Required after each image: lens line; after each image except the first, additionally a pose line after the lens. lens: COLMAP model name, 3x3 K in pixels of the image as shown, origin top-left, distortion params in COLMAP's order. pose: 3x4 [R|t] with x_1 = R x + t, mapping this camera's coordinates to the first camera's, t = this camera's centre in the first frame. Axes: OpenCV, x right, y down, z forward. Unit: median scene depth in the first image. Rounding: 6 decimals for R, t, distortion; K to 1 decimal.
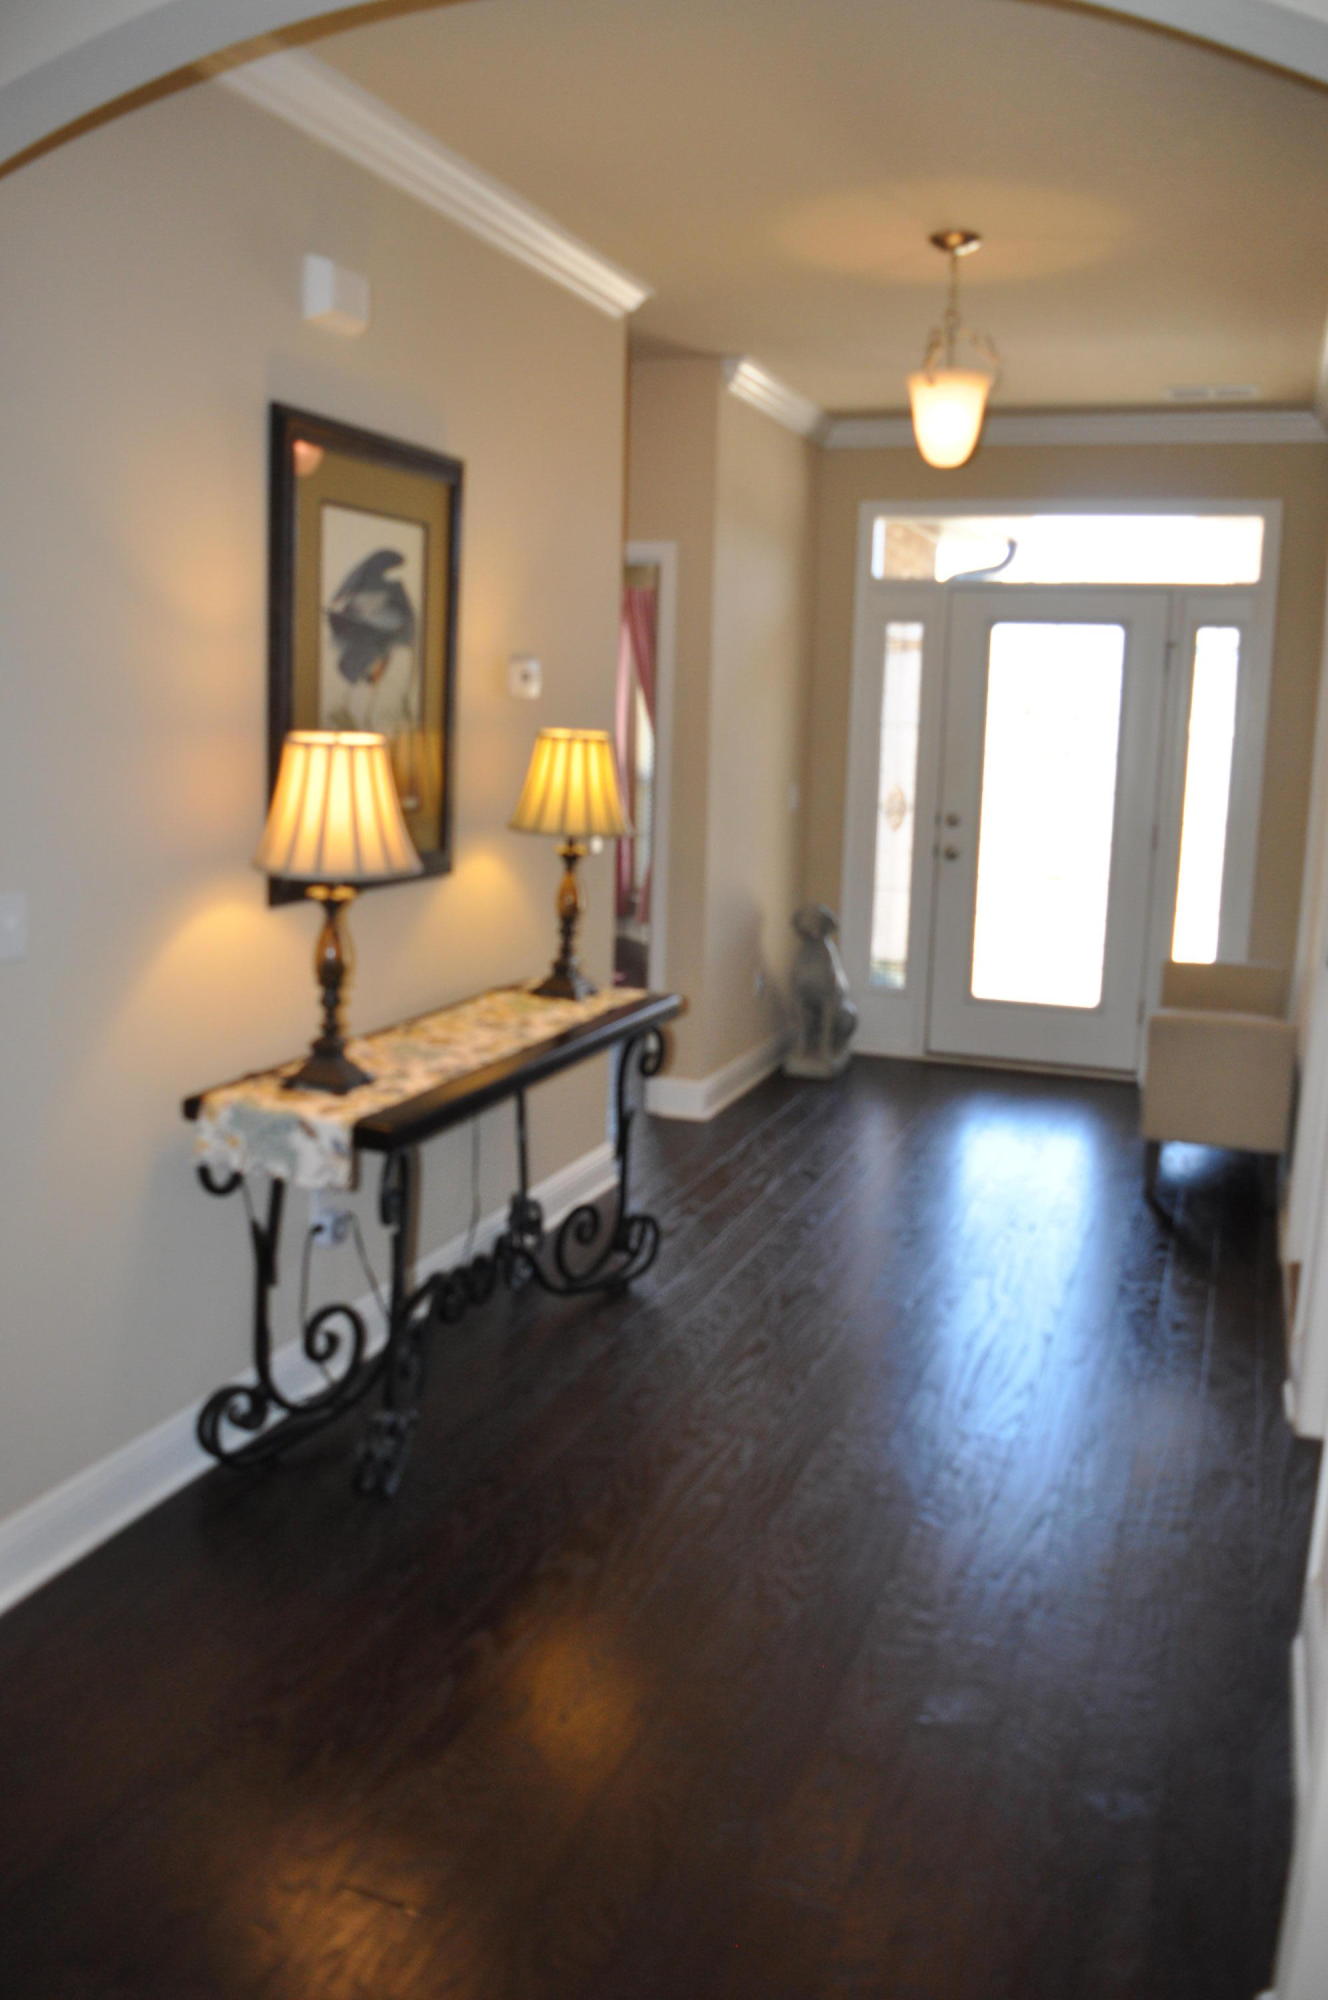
lens RADIAL K [[1642.2, 0, 662.0], [0, 1642.2, 992.0], [0, 0, 1]] dist [-0.042173, 0.001441]
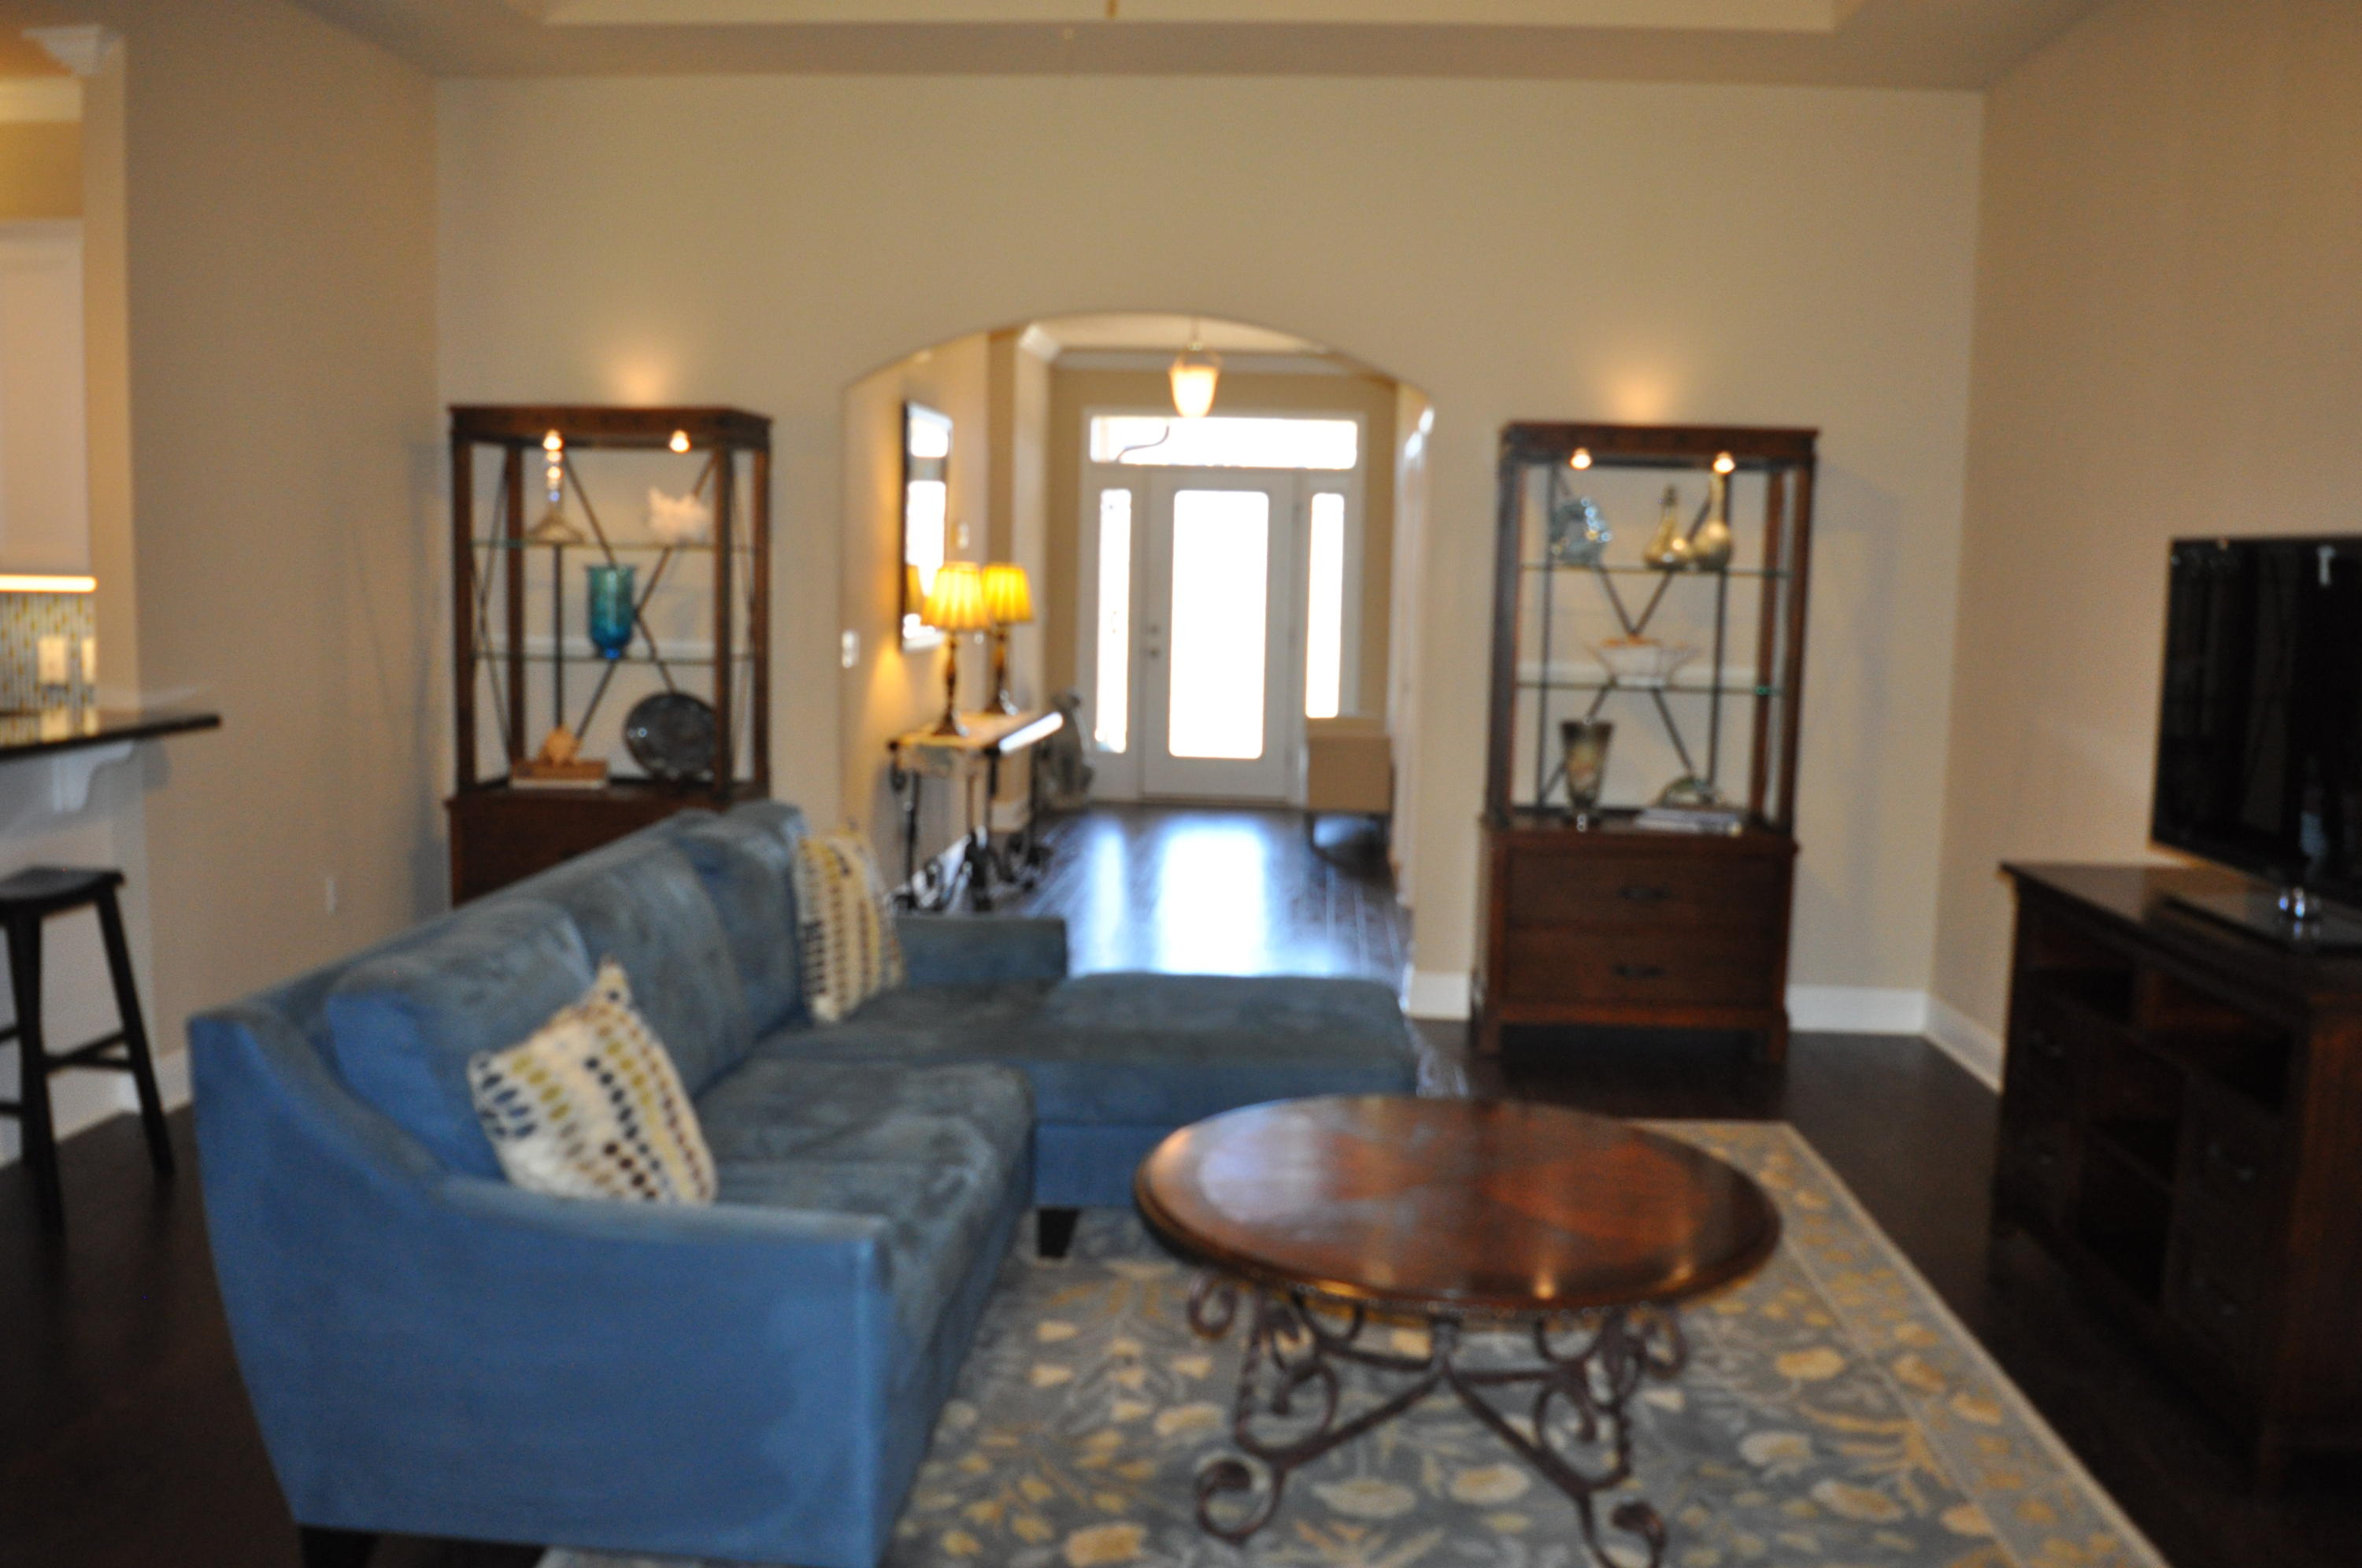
lens RADIAL K [[1939.2, 0, 1179.3], [0, 1939.2, 779.1], [0, 0, 1]] dist [-0.042173, 0.001441]
pose [[0.965330, -0.034192, 0.258782, -0.246881], [0.047222, 0.997901, -0.044302, 0.102877], [-0.256724, 0.054987, 0.964919, -0.630957]]
